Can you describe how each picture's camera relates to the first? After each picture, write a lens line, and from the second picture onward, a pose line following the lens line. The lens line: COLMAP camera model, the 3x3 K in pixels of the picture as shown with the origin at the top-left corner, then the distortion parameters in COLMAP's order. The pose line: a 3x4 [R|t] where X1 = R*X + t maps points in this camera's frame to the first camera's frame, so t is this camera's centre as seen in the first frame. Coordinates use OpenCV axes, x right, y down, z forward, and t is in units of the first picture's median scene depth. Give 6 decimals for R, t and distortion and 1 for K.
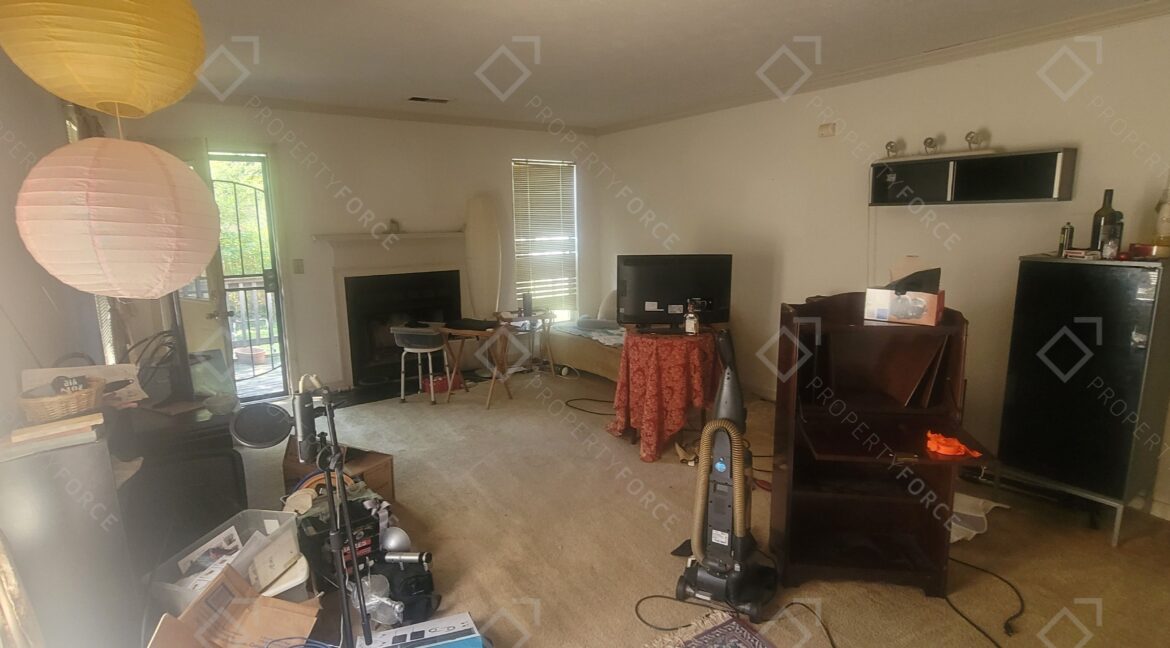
lens RADIAL K [[572.2, 0, 577.9], [0, 572.2, 315.0], [0, 0, 1]] dist [-0.006082, 0.003515]
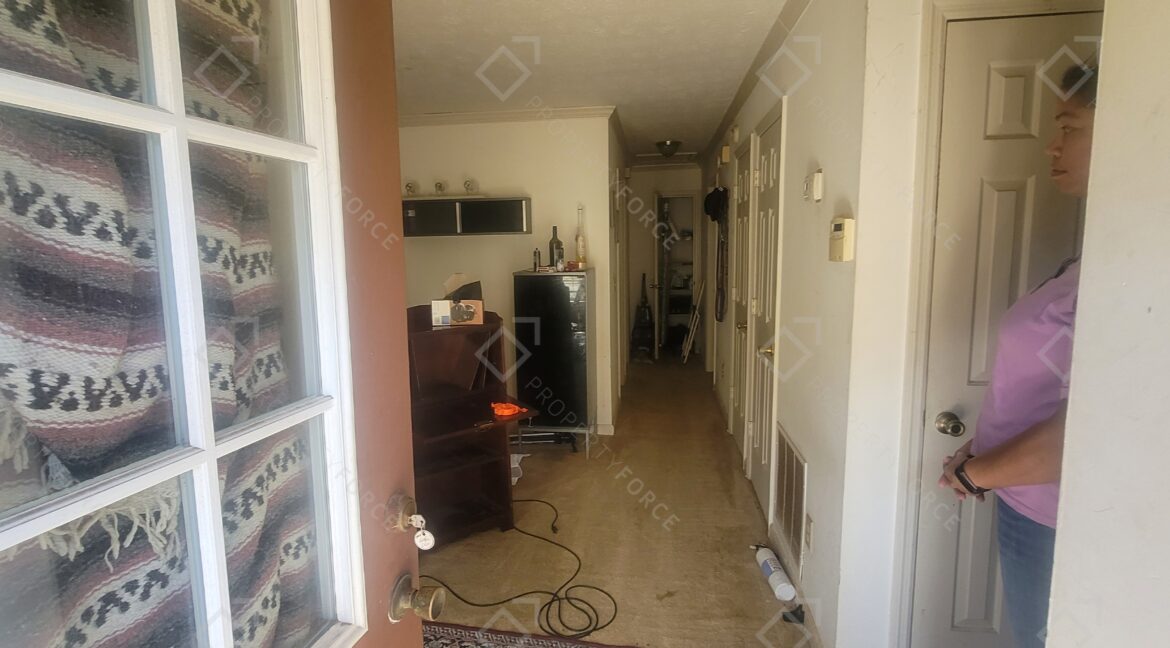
lens RADIAL K [[572.2, 0, 582.2], [0, 572.2, 321.1], [0, 0, 1]] dist [-0.006082, 0.003515]
pose [[0.662092, -0.097208, 0.743091, -0.172228], [0.135173, 0.990780, 0.009171, 0.025489], [-0.737131, 0.094373, 0.669127, -0.047236]]
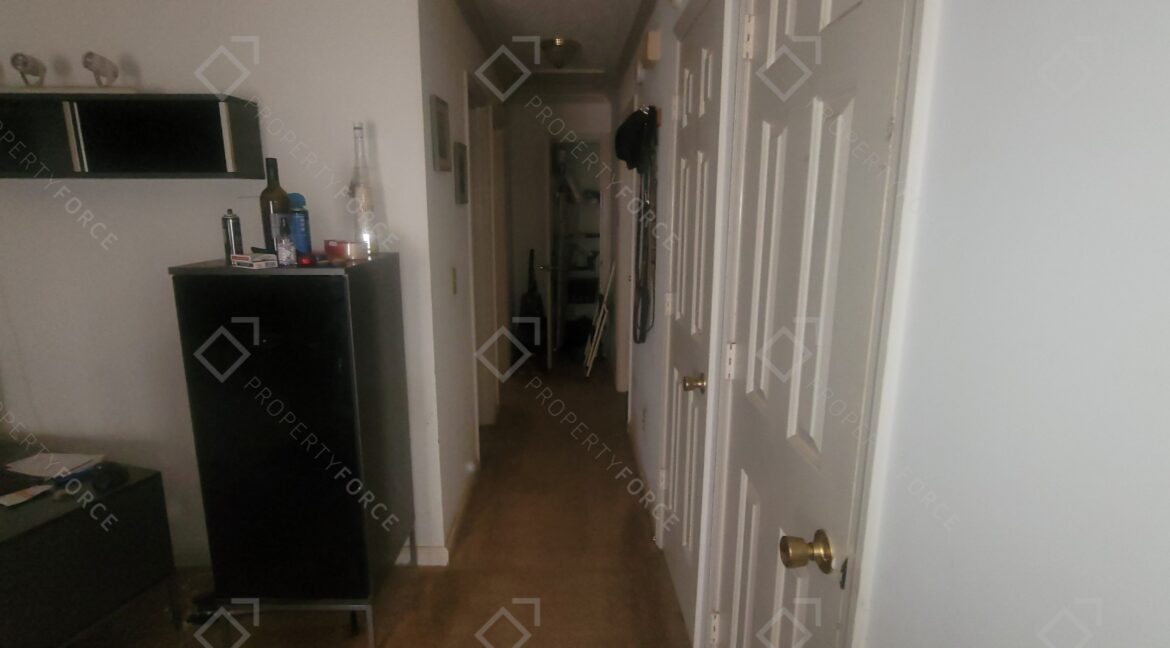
lens RADIAL K [[572.2, 0, 581.9], [0, 572.2, 317.5], [0, 0, 1]] dist [-0.006082, 0.003515]
pose [[0.540402, -0.142689, 0.829220, 0.549854], [0.132133, 0.987680, 0.083845, -0.049022], [-0.830967, 0.064257, 0.552598, 0.355795]]
